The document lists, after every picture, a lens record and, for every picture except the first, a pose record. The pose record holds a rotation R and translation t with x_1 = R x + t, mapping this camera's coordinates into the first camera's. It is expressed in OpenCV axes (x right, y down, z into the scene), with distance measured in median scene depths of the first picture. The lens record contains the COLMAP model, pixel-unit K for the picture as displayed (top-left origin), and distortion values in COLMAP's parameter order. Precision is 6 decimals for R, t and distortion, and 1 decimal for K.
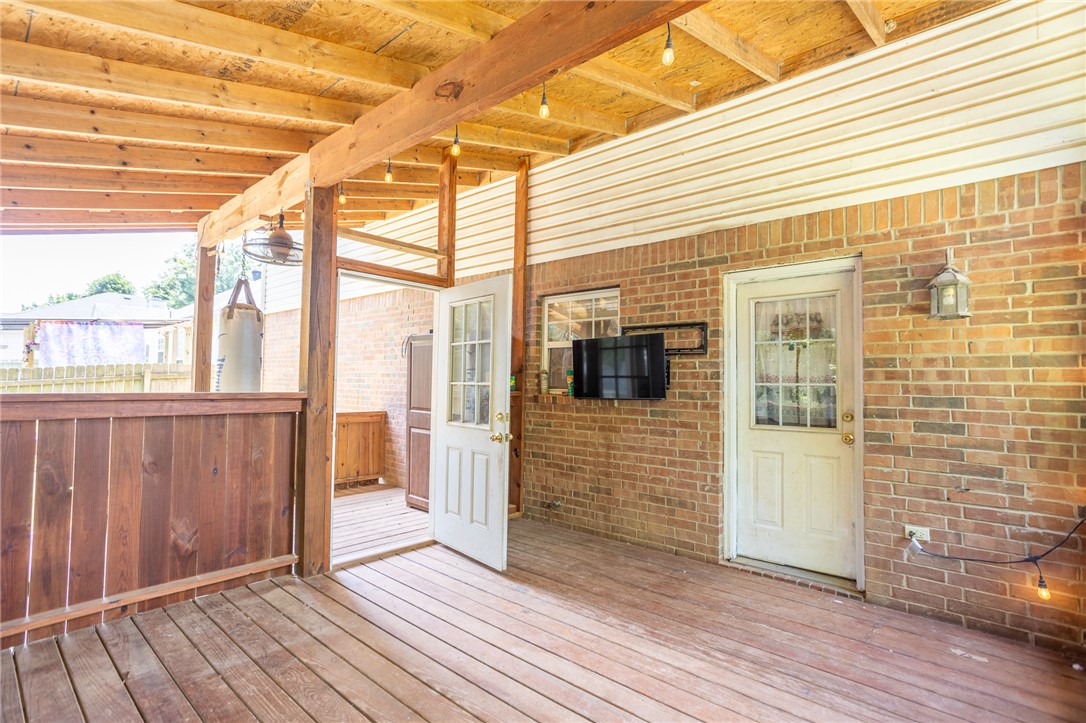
lens RADIAL K [[525.0, 0, 543.0], [0, 525.0, 361.5], [0, 0, 1]] dist [-0.055626, 0.035326]
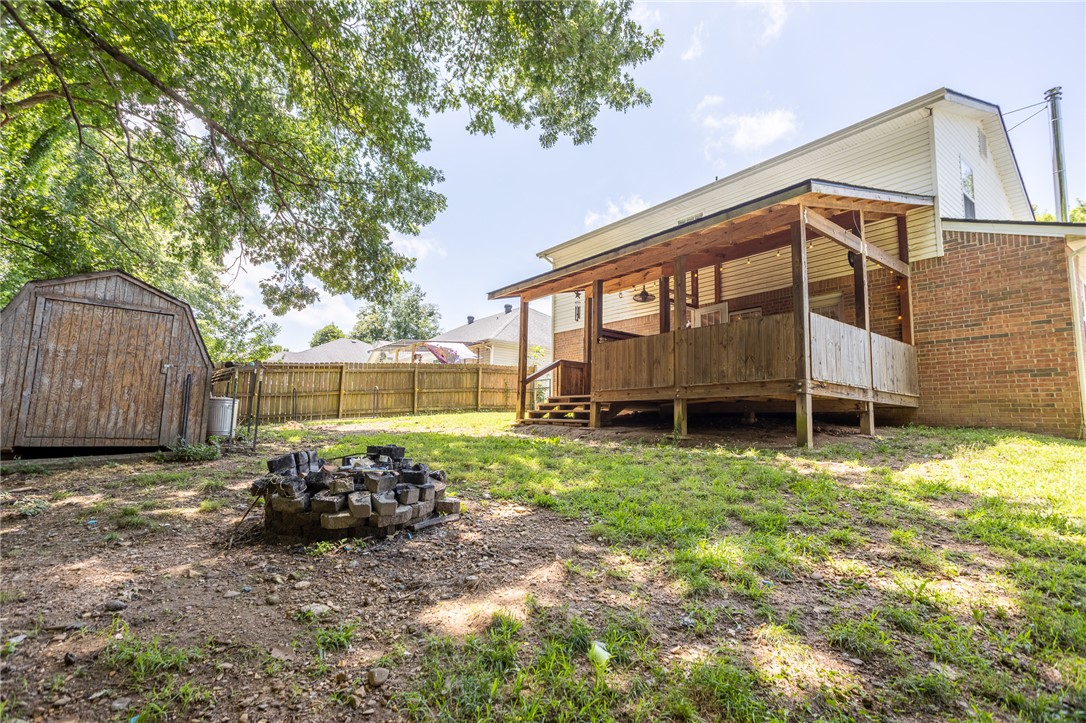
lens RADIAL K [[525.0, 0, 543.0], [0, 525.0, 361.5], [0, 0, 1]] dist [-0.055626, 0.035326]
pose [[0.982174, 0.007039, -0.187842, -0.570204], [-0.028720, 0.993185, -0.112952, 0.600772], [0.185767, 0.116334, 0.975683, -2.271184]]
